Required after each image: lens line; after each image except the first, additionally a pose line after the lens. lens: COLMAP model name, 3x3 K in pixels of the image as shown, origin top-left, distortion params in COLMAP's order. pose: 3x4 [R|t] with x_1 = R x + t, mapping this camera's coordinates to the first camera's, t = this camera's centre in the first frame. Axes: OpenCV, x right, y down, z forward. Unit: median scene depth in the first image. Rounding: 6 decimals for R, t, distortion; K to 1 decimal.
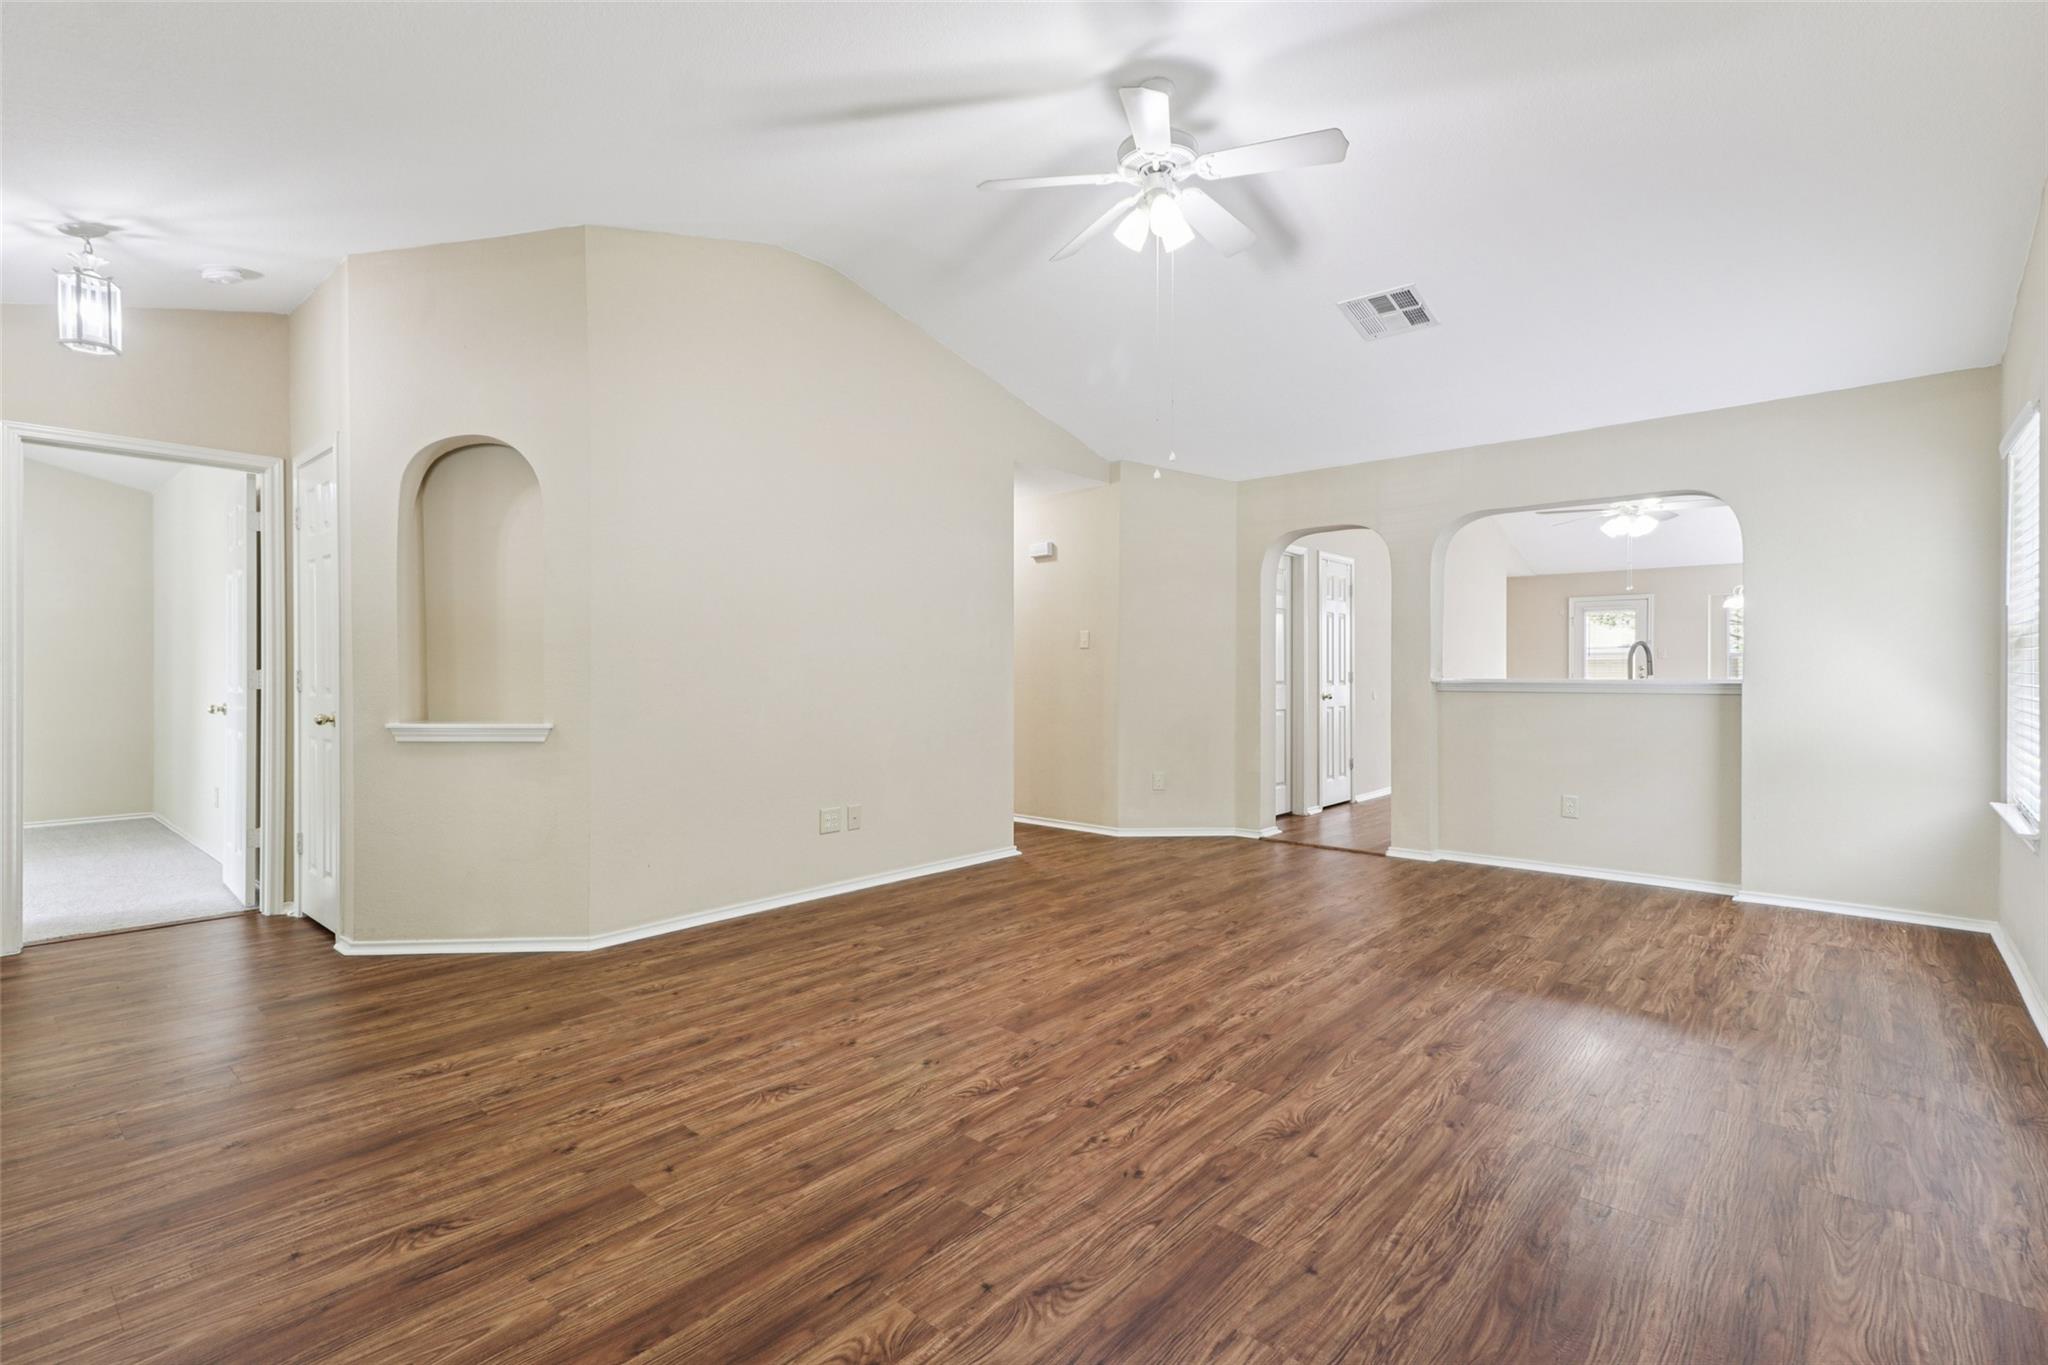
lens RADIAL K [[945.0, 0, 1019.6], [0, 945.0, 675.5], [0, 0, 1]] dist [0.013677, -0.001991]
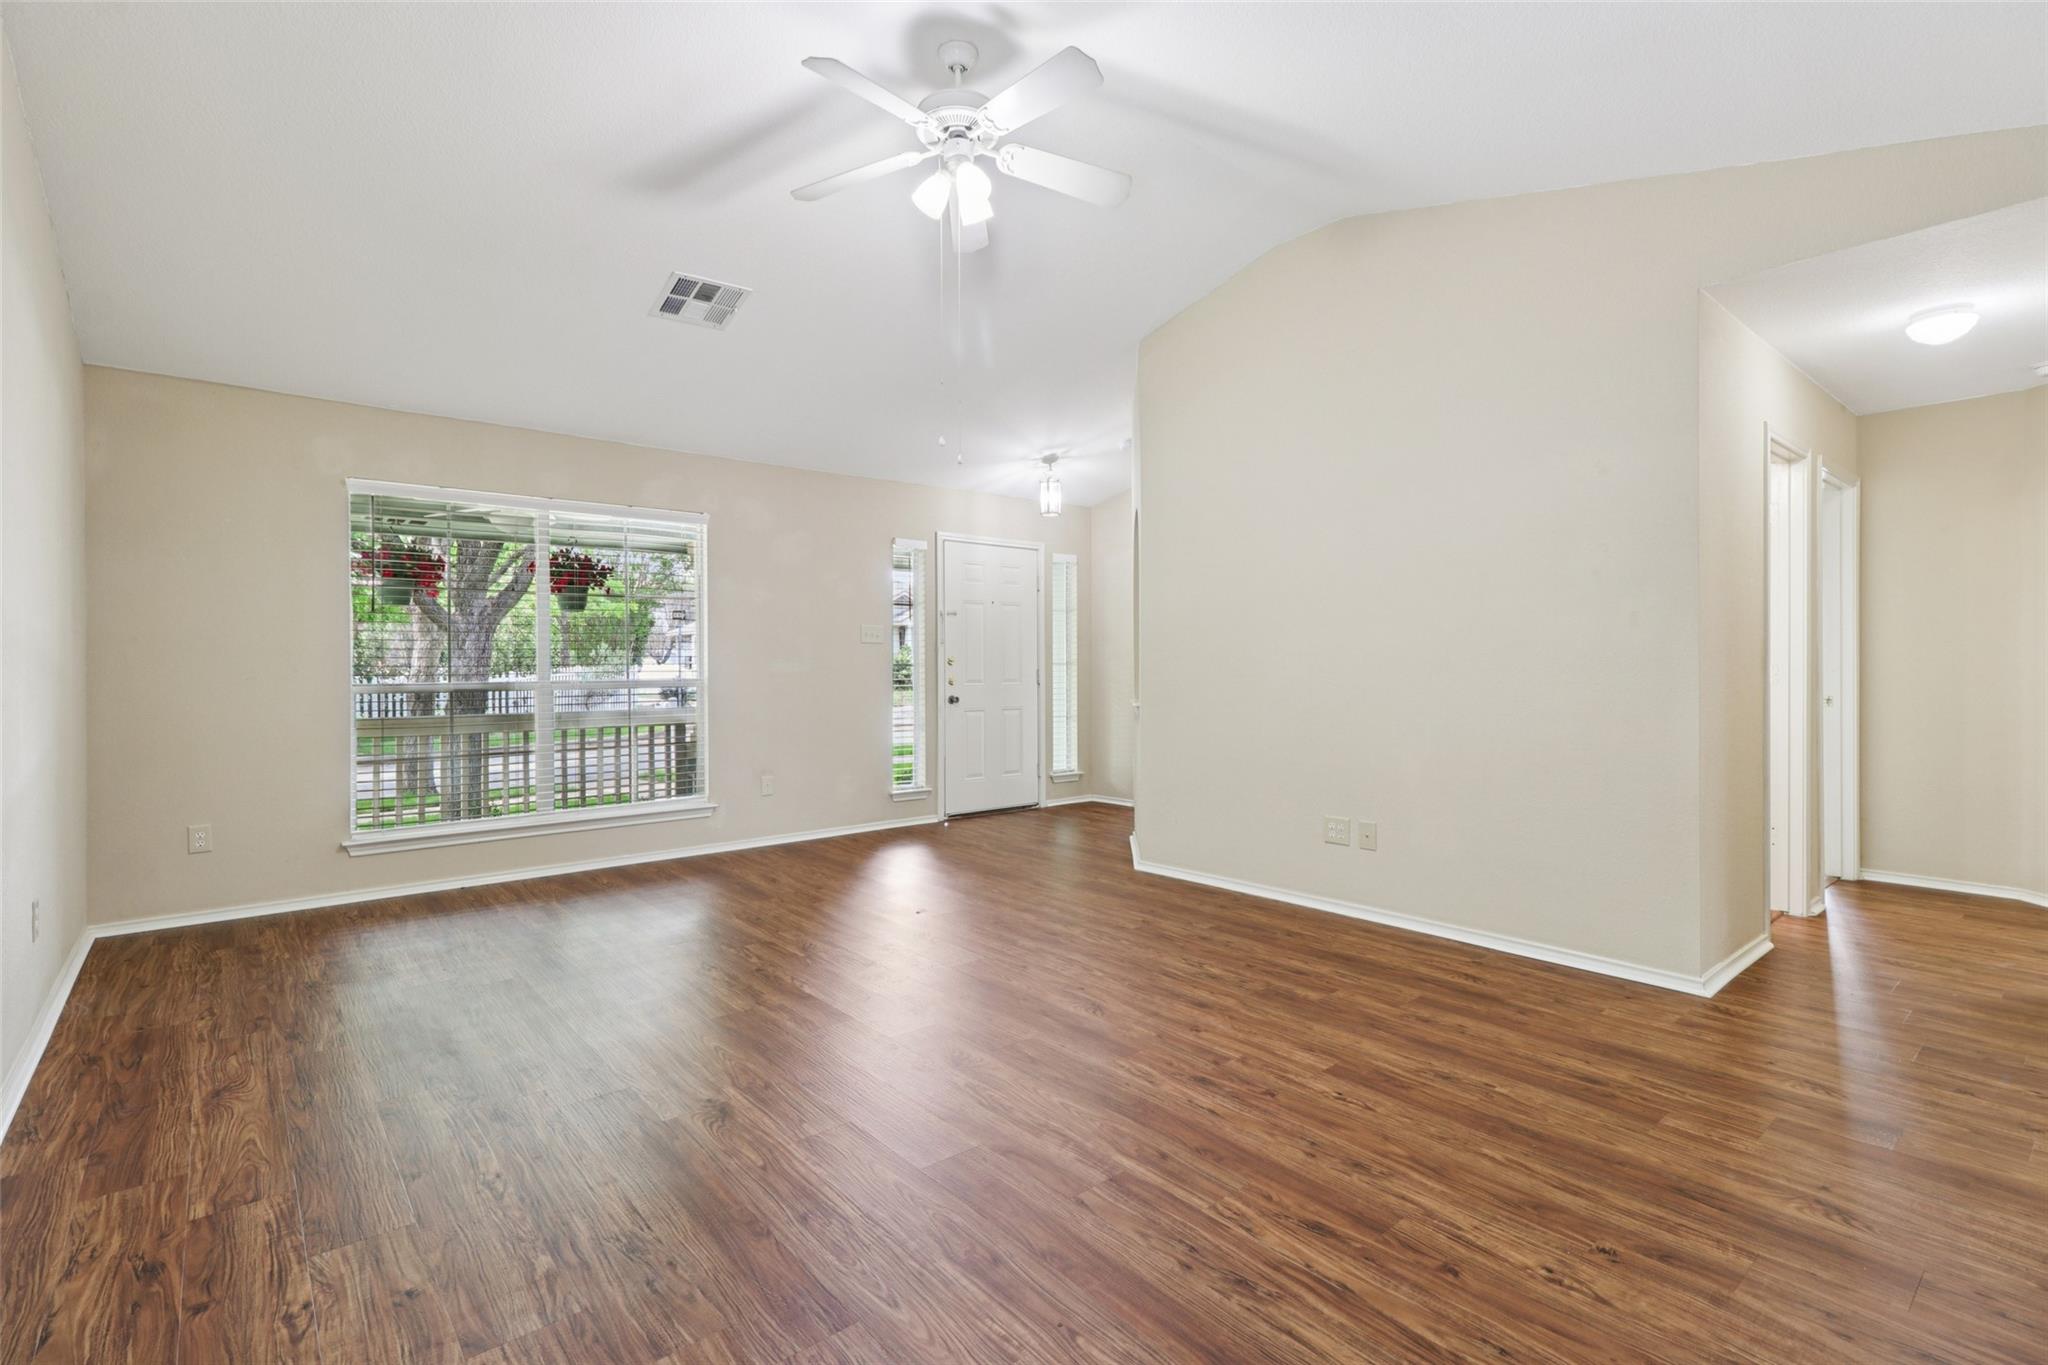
lens RADIAL K [[945.0, 0, 1026.5], [0, 945.0, 670.7], [0, 0, 1]] dist [0.013677, -0.001991]
pose [[-0.147246, 0.006058, -0.989081, 1.136646], [-0.002217, 0.999977, 0.006455, -0.008802], [0.989097, 0.003143, -0.147229, 1.278791]]
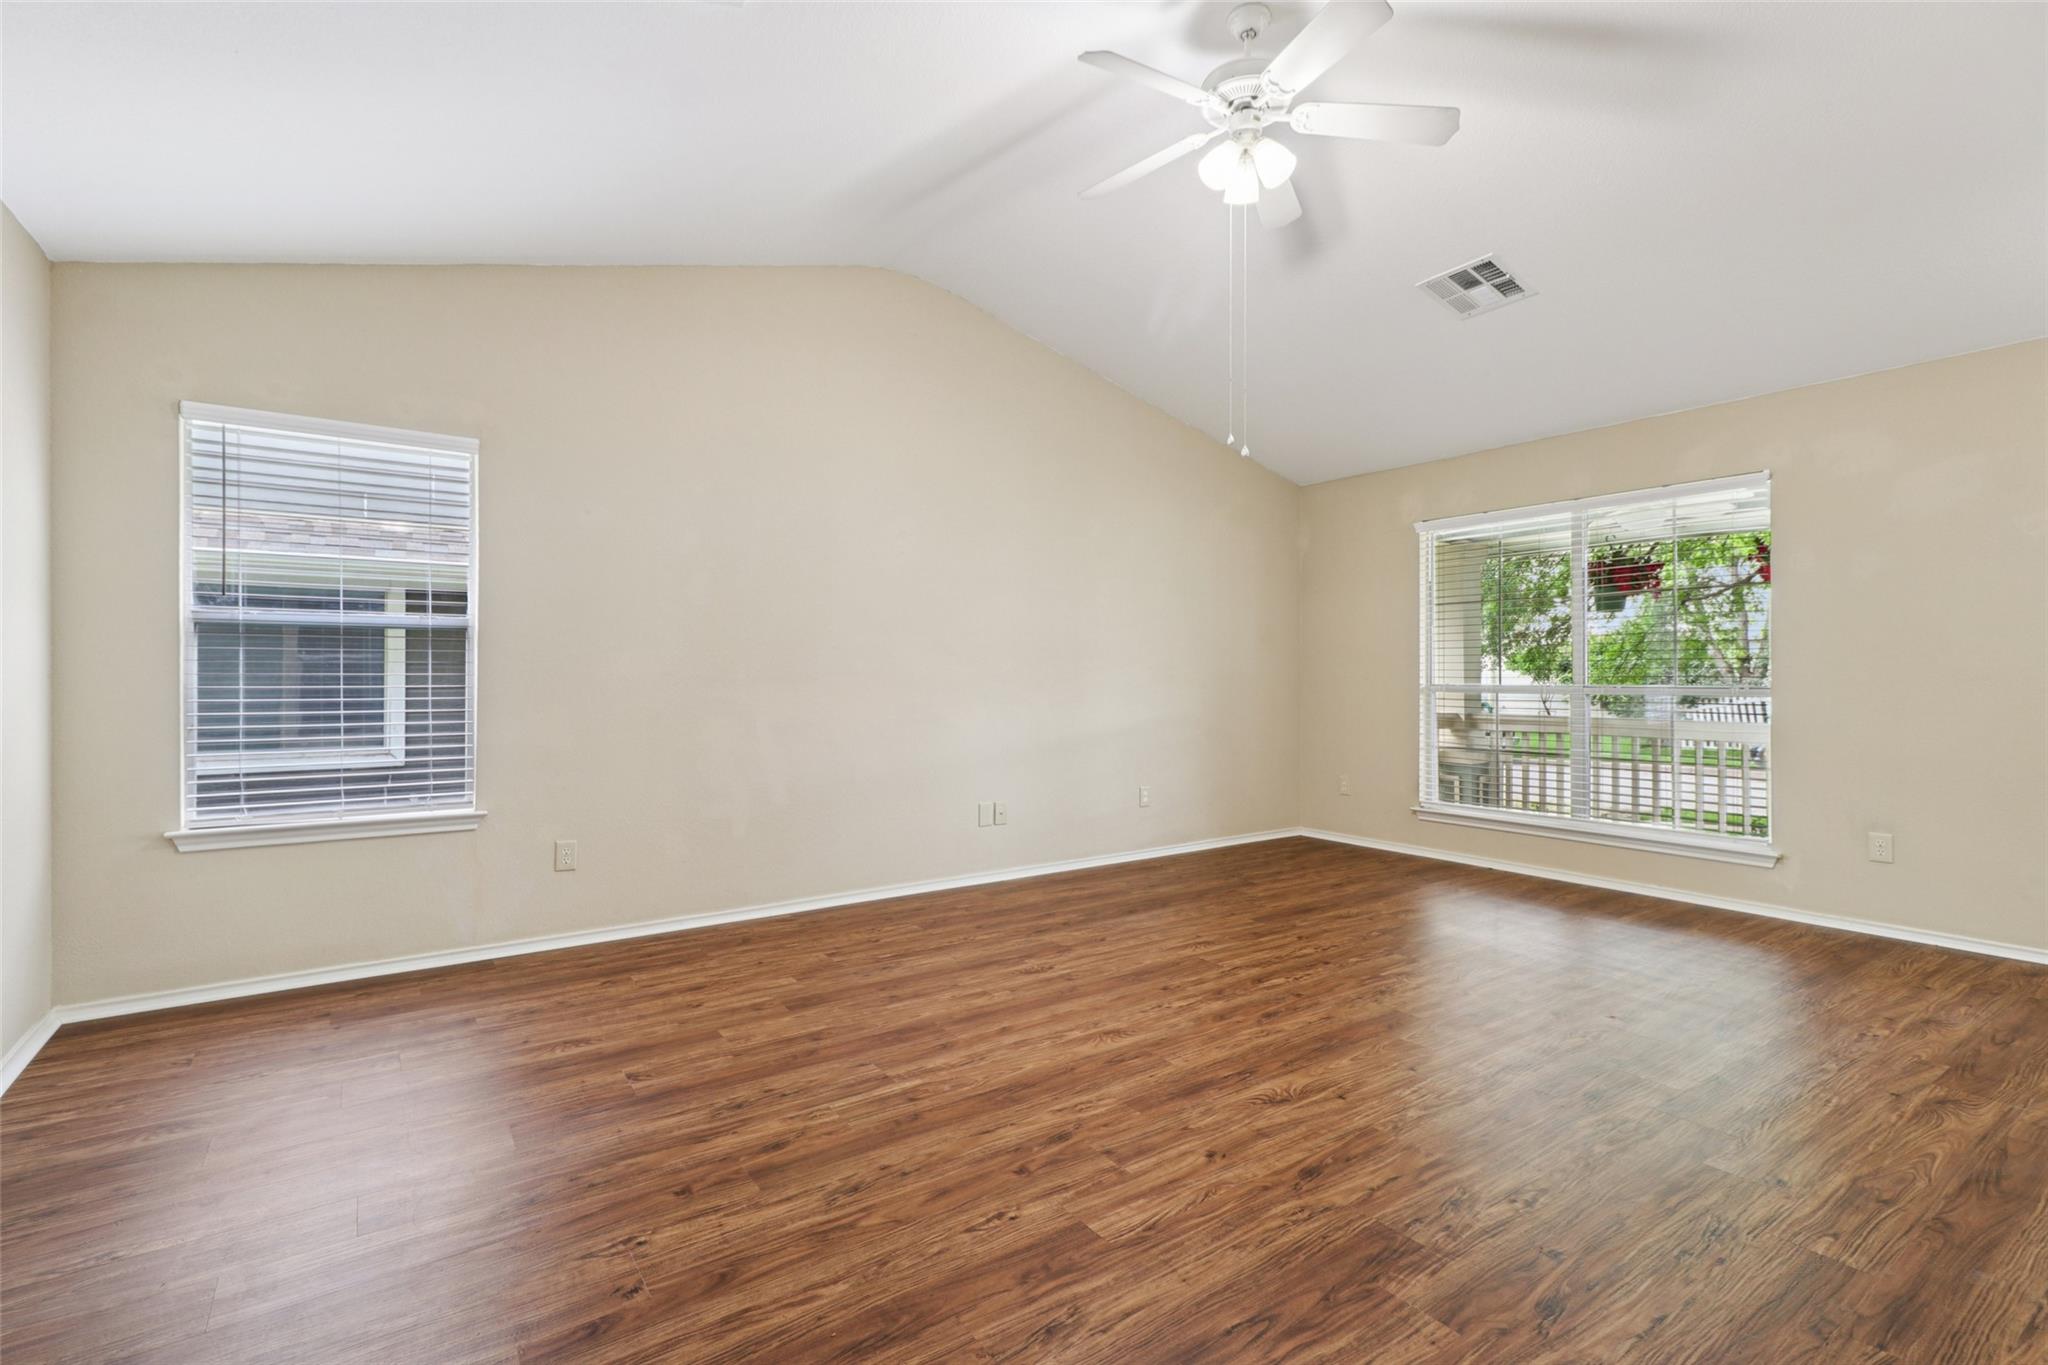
lens RADIAL K [[945.0, 0, 1021.1], [0, 945.0, 675.5], [0, 0, 1]] dist [0.013677, -0.001991]
pose [[-0.970820, -0.001080, 0.239809, 0.145529], [0.001203, 0.999955, 0.009373, -0.011467], [-0.239808, 0.009388, -0.970775, 2.032563]]
